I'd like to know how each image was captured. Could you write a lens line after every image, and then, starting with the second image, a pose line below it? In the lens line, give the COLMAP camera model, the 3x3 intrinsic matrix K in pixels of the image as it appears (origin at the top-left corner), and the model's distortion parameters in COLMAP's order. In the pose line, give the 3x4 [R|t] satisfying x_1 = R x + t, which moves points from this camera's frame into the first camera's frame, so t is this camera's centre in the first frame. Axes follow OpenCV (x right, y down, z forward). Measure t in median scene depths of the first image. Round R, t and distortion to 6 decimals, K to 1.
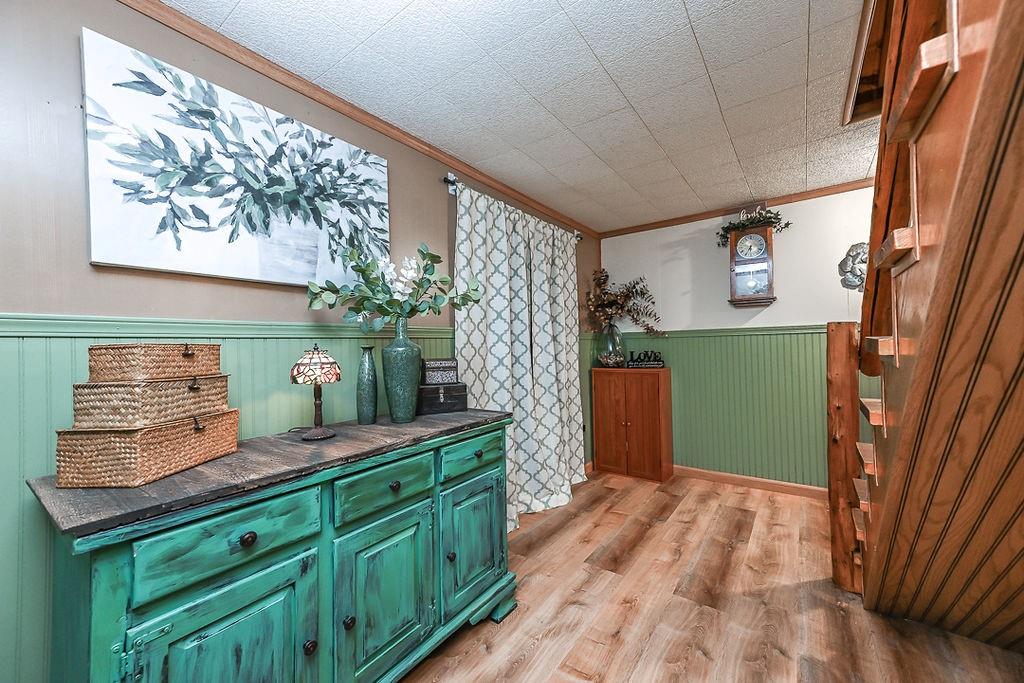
lens RADIAL K [[406.7, 0, 516.8], [0, 406.7, 338.9], [0, 0, 1]] dist [0.000472, -0.000875]
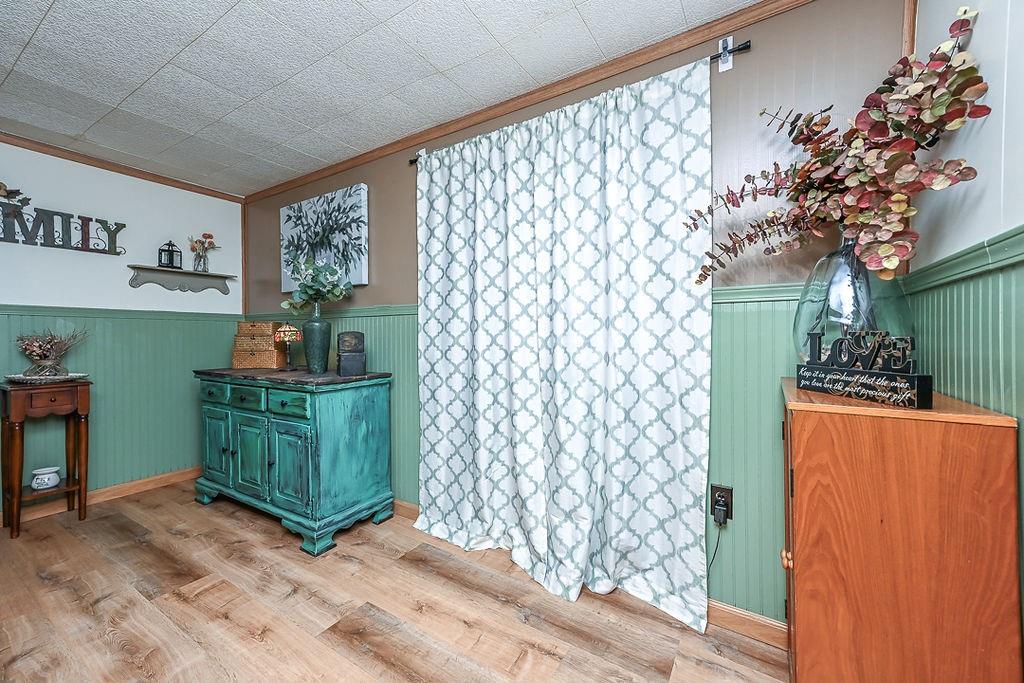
lens RADIAL K [[406.7, 0, 517.3], [0, 406.7, 337.7], [0, 0, 1]] dist [0.000472, -0.000875]
pose [[0.043991, 0.034841, -0.998424, 1.238714], [0.021933, 0.999117, 0.035832, 0.038325], [0.998791, -0.023474, 0.043188, 1.687735]]
